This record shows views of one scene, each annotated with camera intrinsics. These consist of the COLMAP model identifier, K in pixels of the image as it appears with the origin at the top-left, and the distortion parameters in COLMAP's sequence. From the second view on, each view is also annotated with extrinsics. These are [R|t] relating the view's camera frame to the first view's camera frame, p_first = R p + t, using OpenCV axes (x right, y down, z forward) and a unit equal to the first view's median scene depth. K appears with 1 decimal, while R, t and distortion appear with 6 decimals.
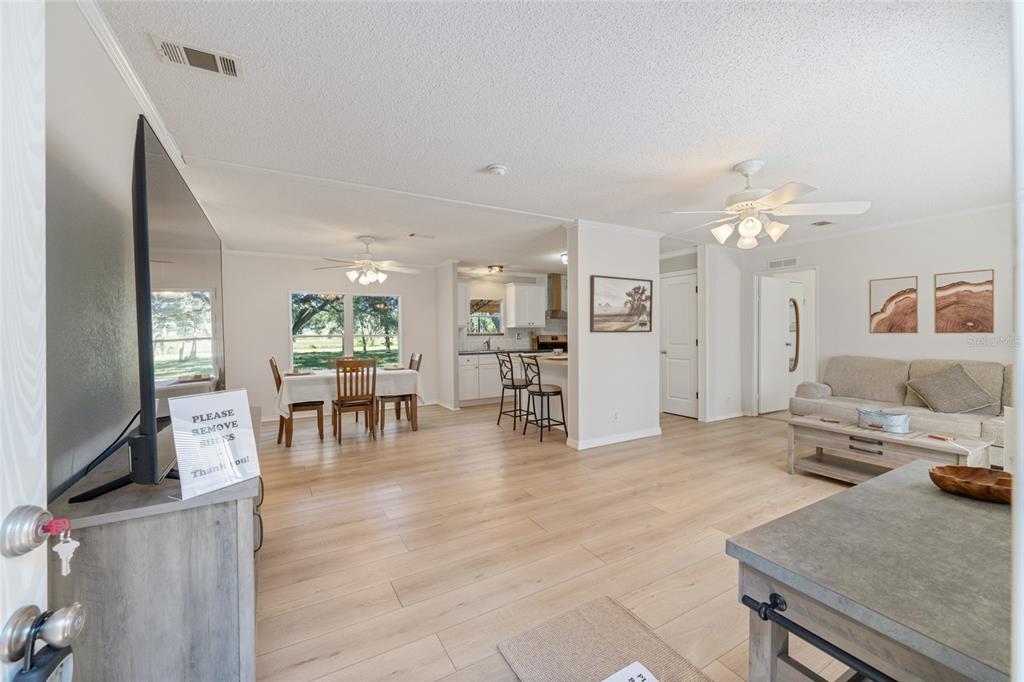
lens RADIAL K [[405.8, 0, 512.1], [0, 405.8, 331.5], [0, 0, 1]] dist [-0.000977, 0.001213]
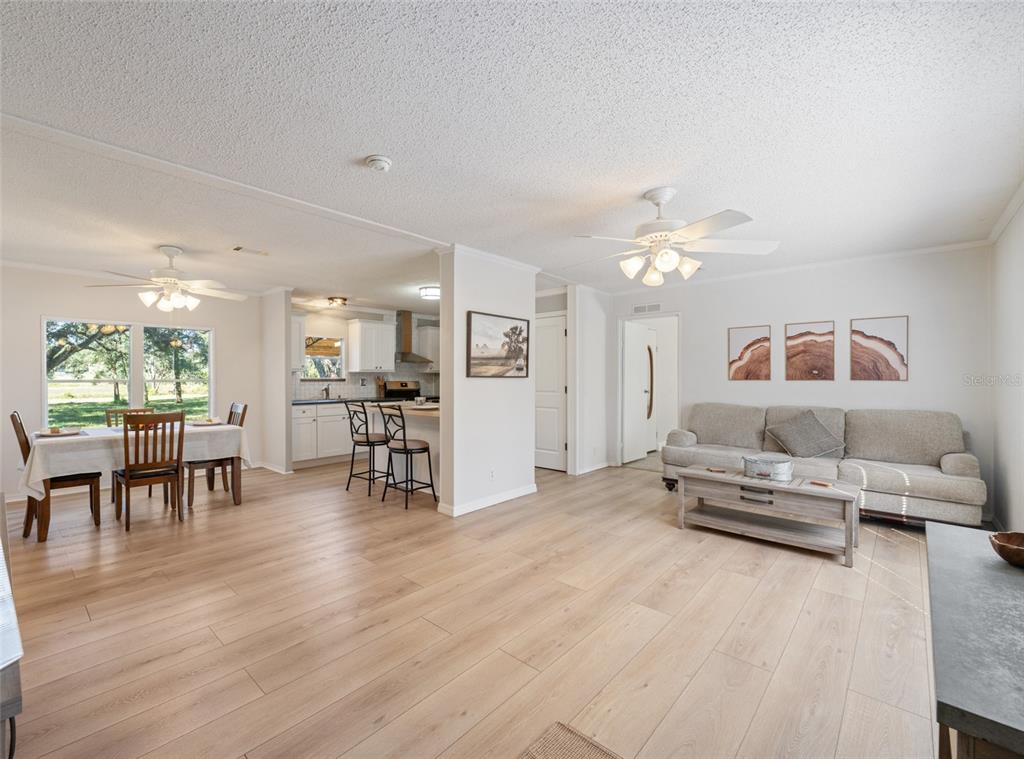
lens RADIAL K [[443.1, 0, 446.6], [0, 443.1, 375.6], [0, 0, 1]] dist [0.000658, -0.000451]
pose [[0.968999, 0.008055, 0.246934, -0.073152], [-0.006628, 0.999956, -0.006608, 0.004029], [-0.246977, 0.004766, 0.969010, 0.099928]]
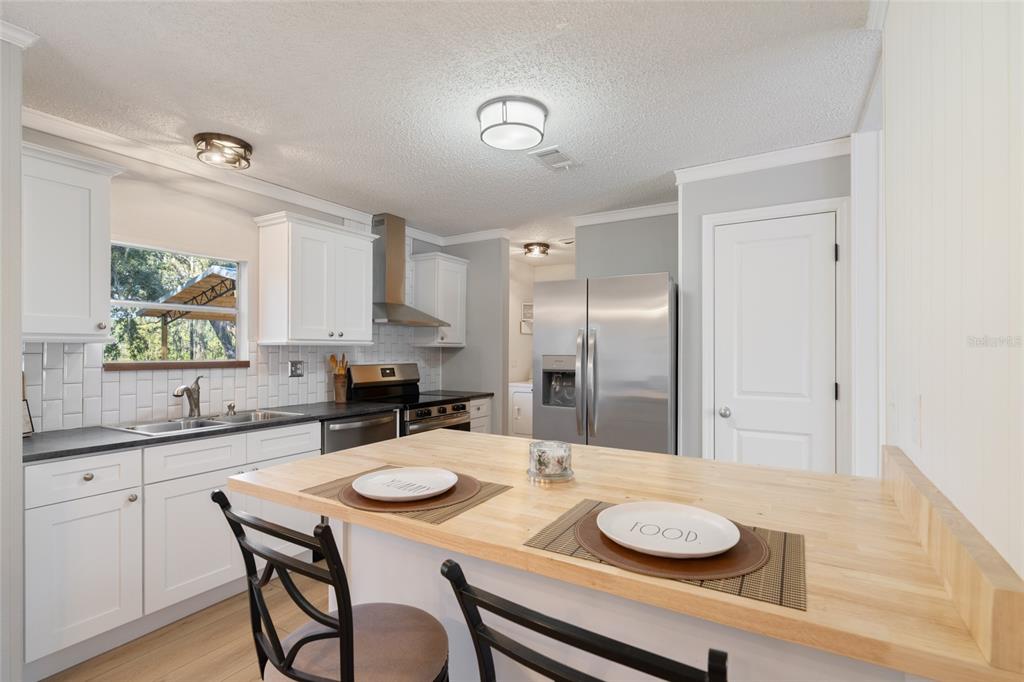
lens RADIAL K [[473.9, 0, 509.0], [0, 473.9, 349.4], [0, 0, 1]] dist [-0.004787, -0.000031]
pose [[0.874545, 0.010306, 0.484835, -0.037363], [-0.009036, 0.999947, -0.004957, -0.009199], [-0.484861, -0.000045, 0.874591, 0.919012]]
